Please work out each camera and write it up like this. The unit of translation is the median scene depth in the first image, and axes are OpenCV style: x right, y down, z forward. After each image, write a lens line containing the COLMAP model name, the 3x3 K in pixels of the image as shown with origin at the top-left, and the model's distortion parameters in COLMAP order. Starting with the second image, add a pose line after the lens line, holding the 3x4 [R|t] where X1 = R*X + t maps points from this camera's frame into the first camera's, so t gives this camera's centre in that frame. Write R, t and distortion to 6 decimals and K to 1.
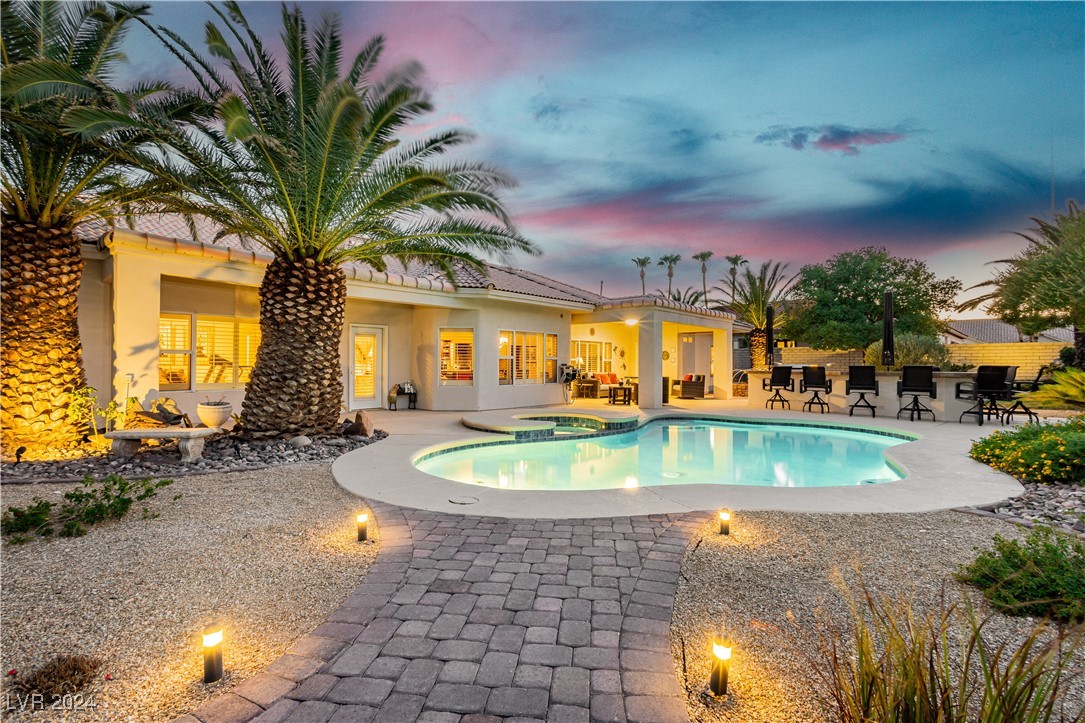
lens RADIAL K [[492.4, 0, 542.5], [0, 492.4, 361.5], [0, 0, 1]] dist [-0.000668, -0.000013]
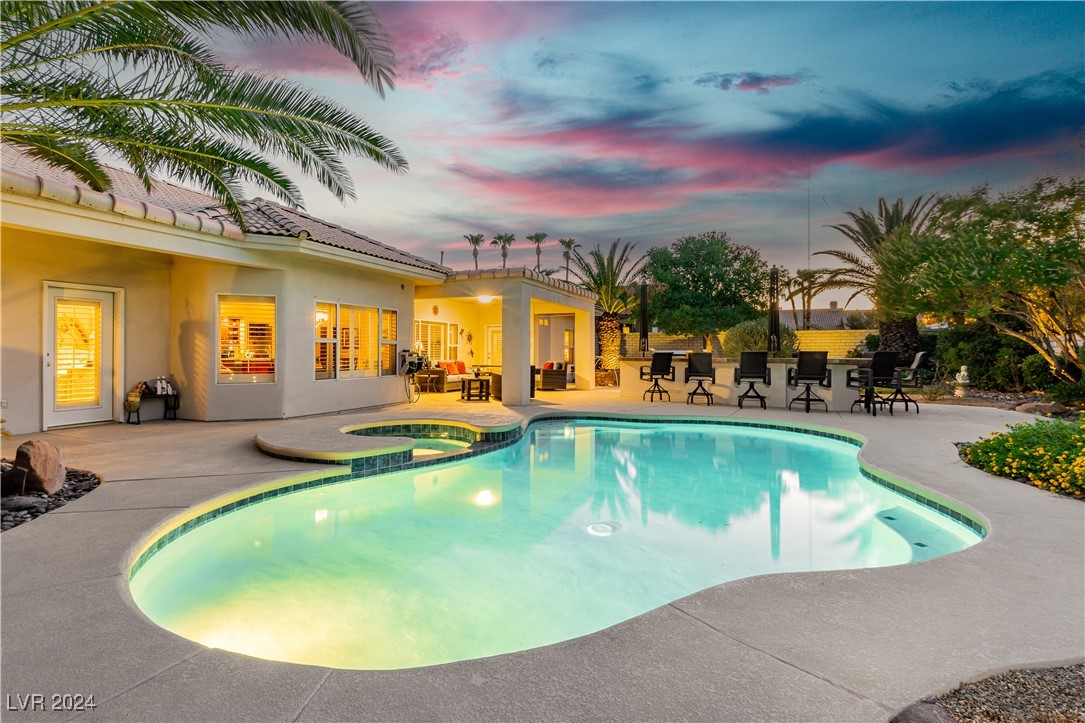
lens RADIAL K [[540.4, 0, 535.3], [0, 540.4, 350.2], [0, 0, 1]] dist [0.004398, 0.000775]
pose [[0.951925, -0.000341, 0.306331, -0.025724], [-0.001233, 0.999987, 0.004943, 0.001267], [-0.306329, -0.005083, 0.951912, 0.170159]]
